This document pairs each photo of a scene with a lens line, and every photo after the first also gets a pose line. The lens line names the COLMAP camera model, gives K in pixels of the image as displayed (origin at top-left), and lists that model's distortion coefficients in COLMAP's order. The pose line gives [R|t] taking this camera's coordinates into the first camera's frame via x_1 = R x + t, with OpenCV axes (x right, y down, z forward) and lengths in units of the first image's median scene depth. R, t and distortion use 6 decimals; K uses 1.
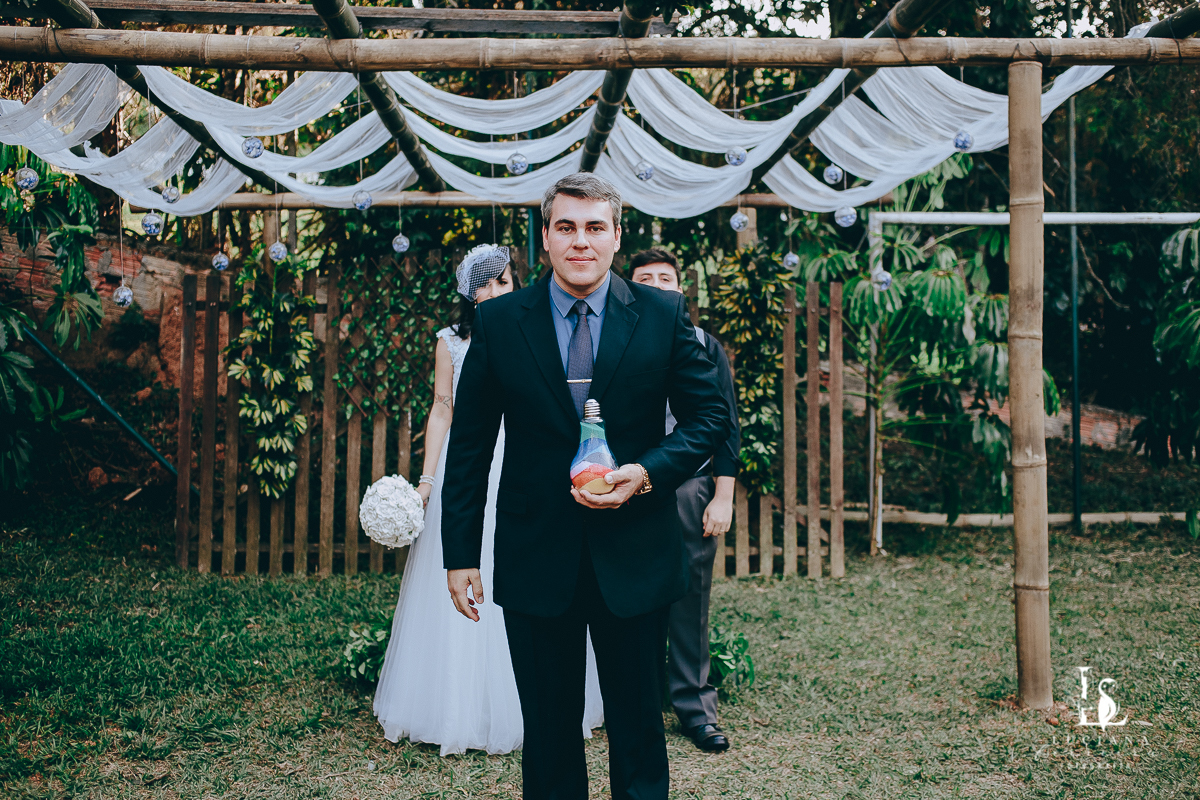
lens RADIAL K [[1310.3, 0, 600.0], [0, 1310.3, 400.0], [0, 0, 1]] dist [-0.019881, -0.026590]
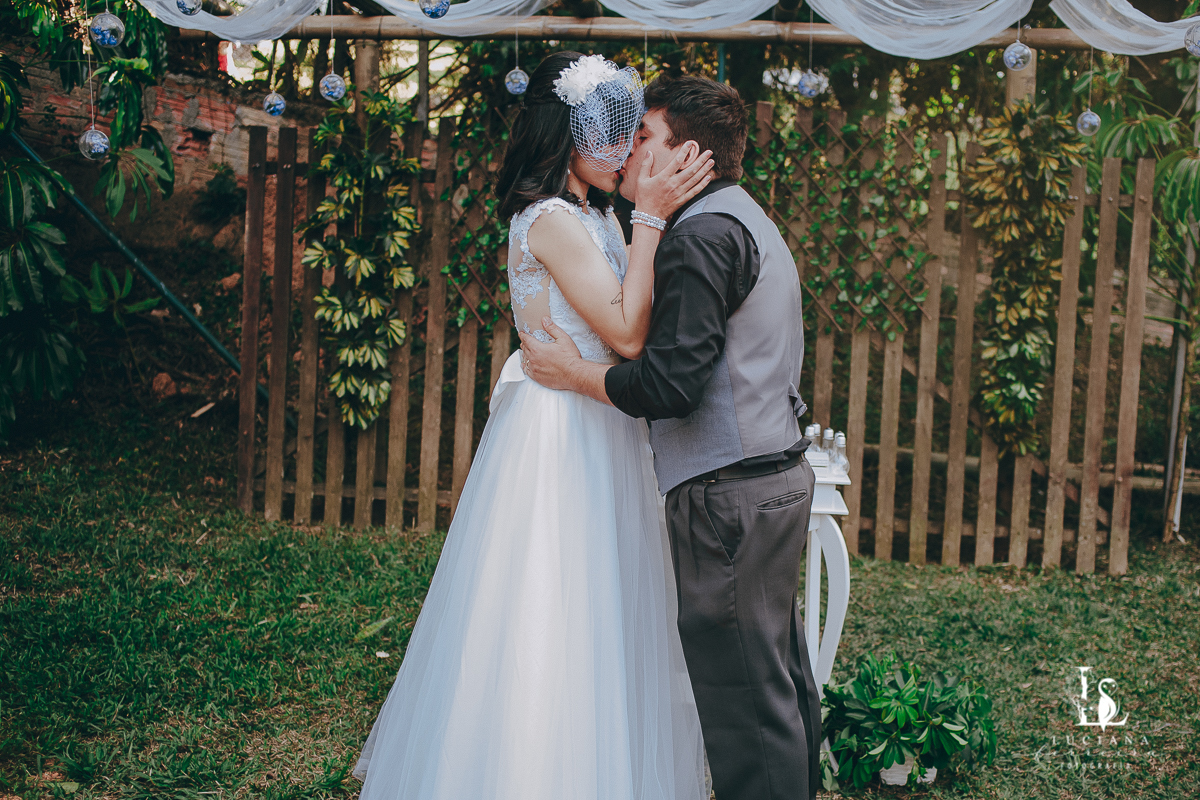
lens RADIAL K [[1487.3, 0, 632.3], [0, 1487.3, 485.5], [0, 0, 1]] dist [-0.029485, -0.006917]
pose [[0.991281, 0.052805, -0.120721, 0.012584], [-0.037320, 0.991187, 0.127105, -0.007429], [0.126368, -0.121491, 0.984516, 0.169363]]
